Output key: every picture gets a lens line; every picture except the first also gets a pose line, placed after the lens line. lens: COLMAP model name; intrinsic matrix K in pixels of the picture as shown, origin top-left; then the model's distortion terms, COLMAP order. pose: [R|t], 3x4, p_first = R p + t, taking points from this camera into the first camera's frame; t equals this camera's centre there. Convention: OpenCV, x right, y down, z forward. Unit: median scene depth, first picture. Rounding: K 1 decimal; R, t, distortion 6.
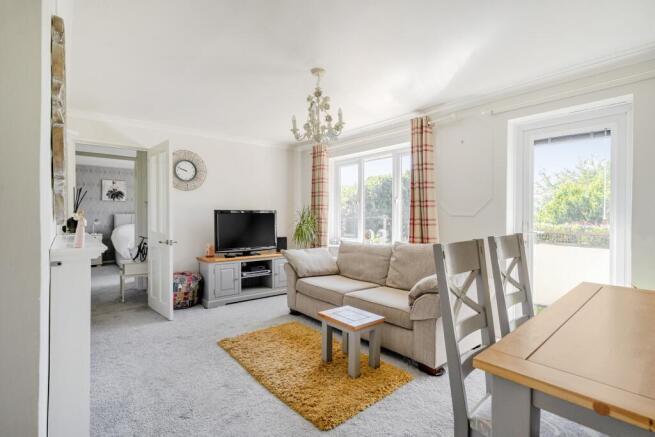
lens RADIAL K [[313.2, 0, 327.5], [0, 313.2, 218.5], [0, 0, 1]] dist [-0.001607, -0.000360]
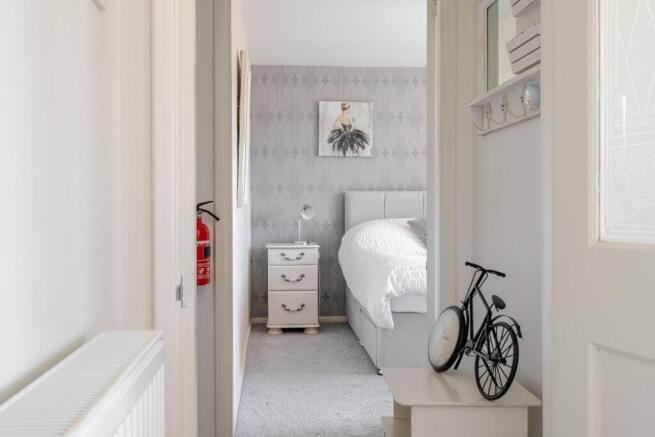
lens RADIAL K [[674.9, 0, 327.3], [0, 674.9, 217.2], [0, 0, 1]] dist [0.063165, 0.010361]
pose [[0.817518, 0.001538, -0.575900, -0.477150], [-0.001459, 0.999999, 0.000599, 0.030860], [0.575901, 0.000351, 0.817520, 0.668206]]
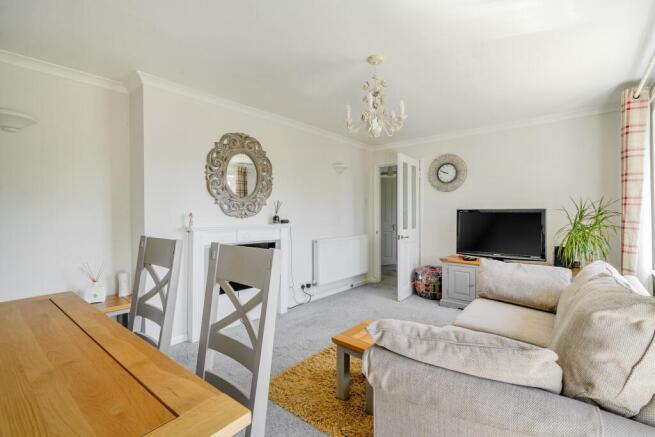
lens RADIAL K [[295.6, 0, 323.5], [0, 295.6, 209.1], [0, 0, 1]] dist [0.002286, 0.000261]
pose [[0.167441, -0.016576, -0.985743, 0.515263], [-0.009930, 0.999780, -0.018499, -0.007773], [0.985832, 0.012886, 0.167239, 0.451127]]
